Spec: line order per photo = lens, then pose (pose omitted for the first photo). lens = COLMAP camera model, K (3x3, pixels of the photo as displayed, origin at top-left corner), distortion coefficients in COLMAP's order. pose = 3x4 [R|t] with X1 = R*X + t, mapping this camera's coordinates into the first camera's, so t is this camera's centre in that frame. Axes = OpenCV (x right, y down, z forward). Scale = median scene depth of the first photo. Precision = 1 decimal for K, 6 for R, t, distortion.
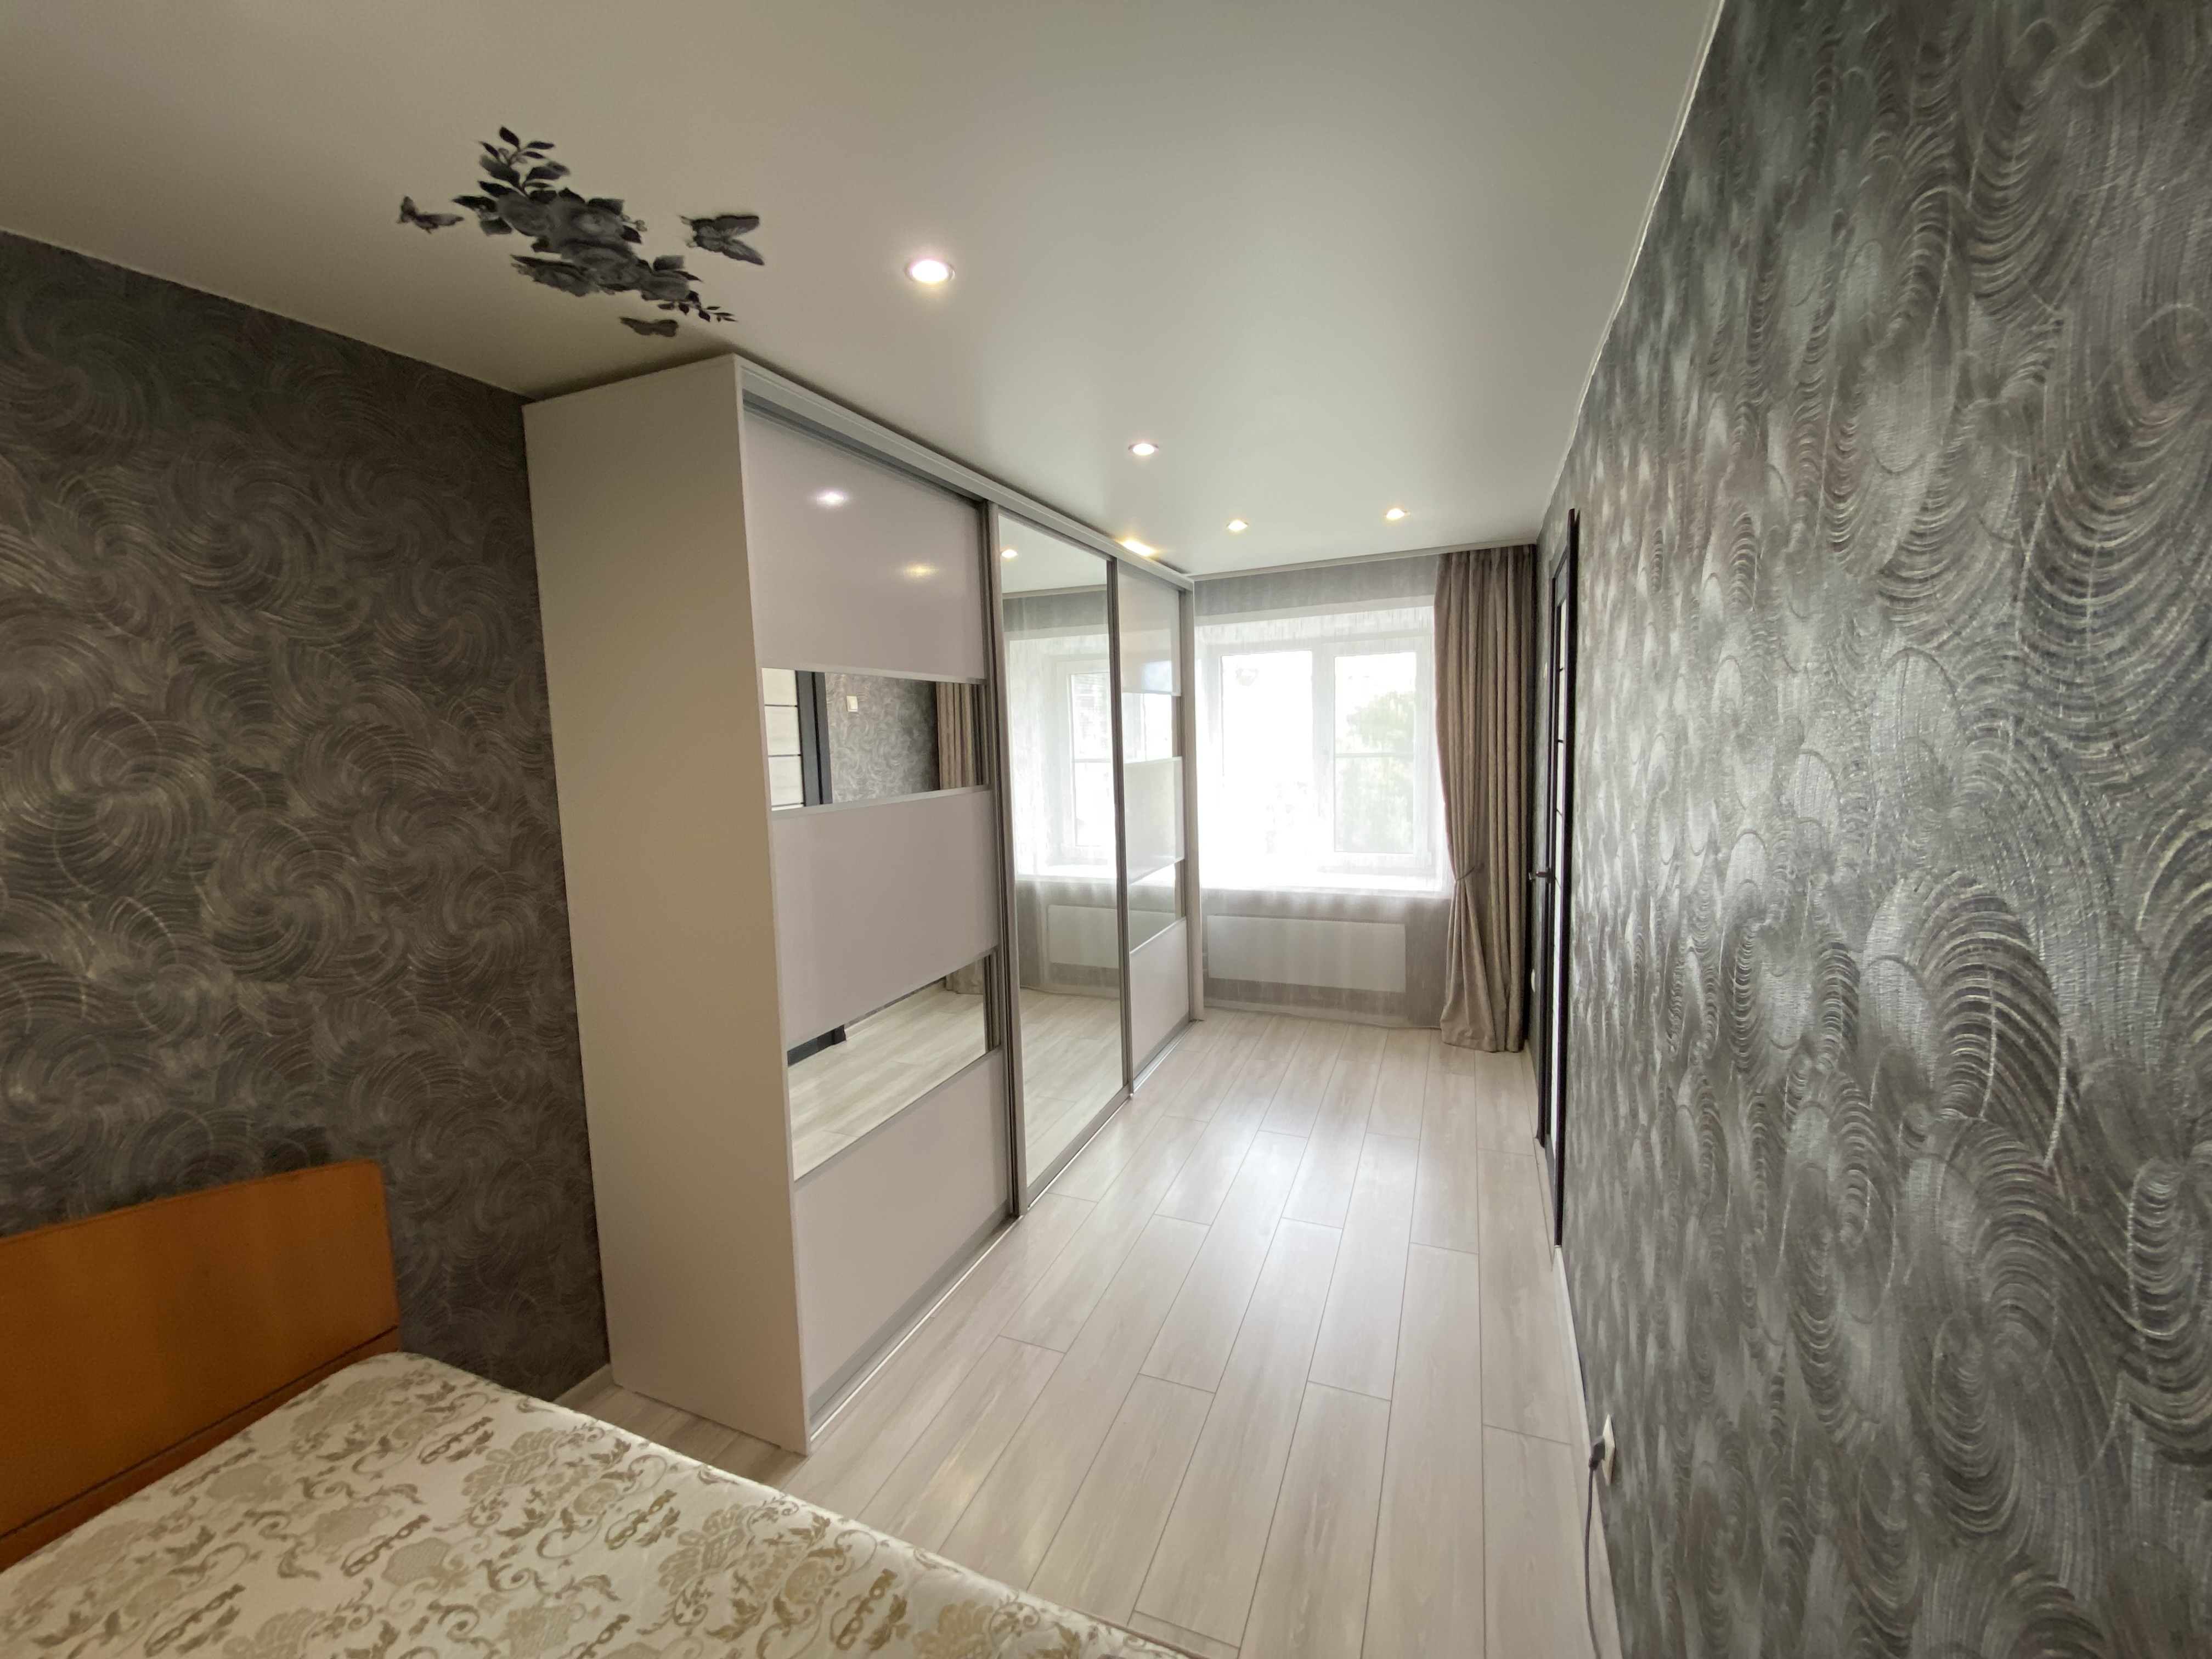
lens RADIAL K [[900.6, 0, 1098.0], [0, 900.6, 826.9], [0, 0, 1]] dist [0.024372, -0.021900]
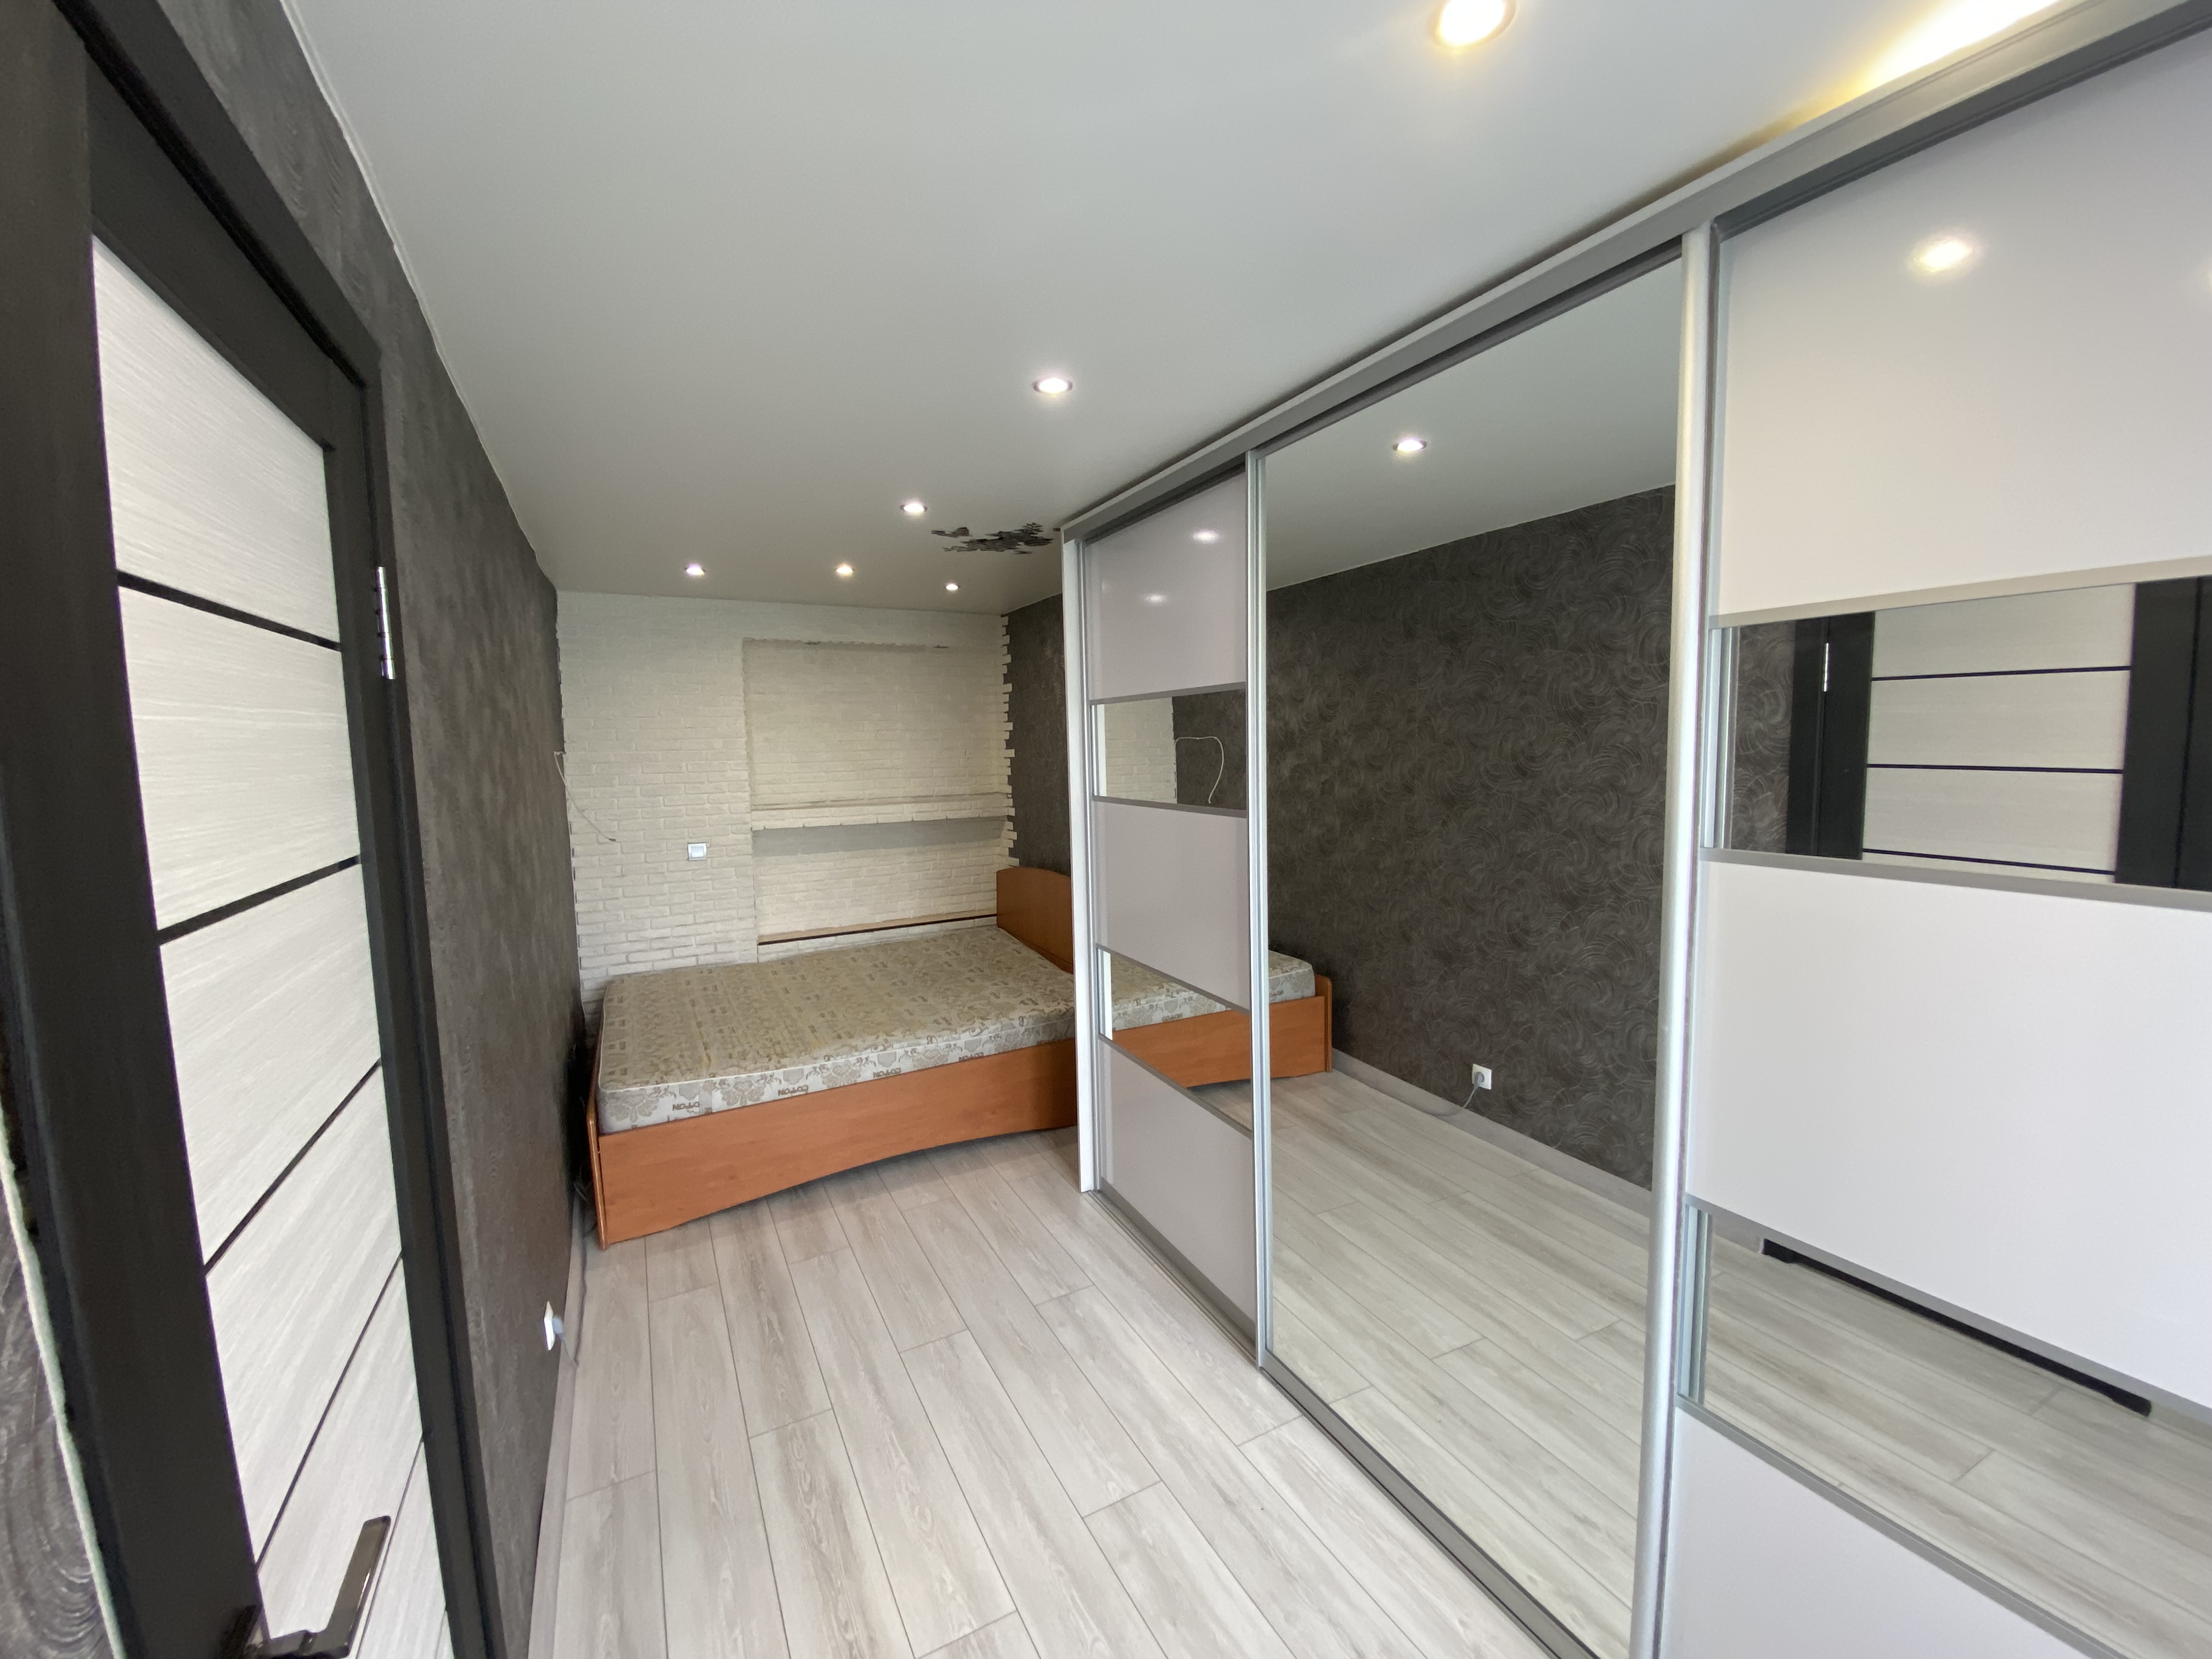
lens RADIAL K [[900.6, 0, 1098.0], [0, 900.6, 826.9], [0, 0, 1]] dist [0.024372, -0.021900]
pose [[-0.642519, 0.119402, -0.756910, 0.826393], [-0.045666, 0.980063, 0.193368, -0.264213], [0.764908, 0.158807, -0.624257, 1.989469]]
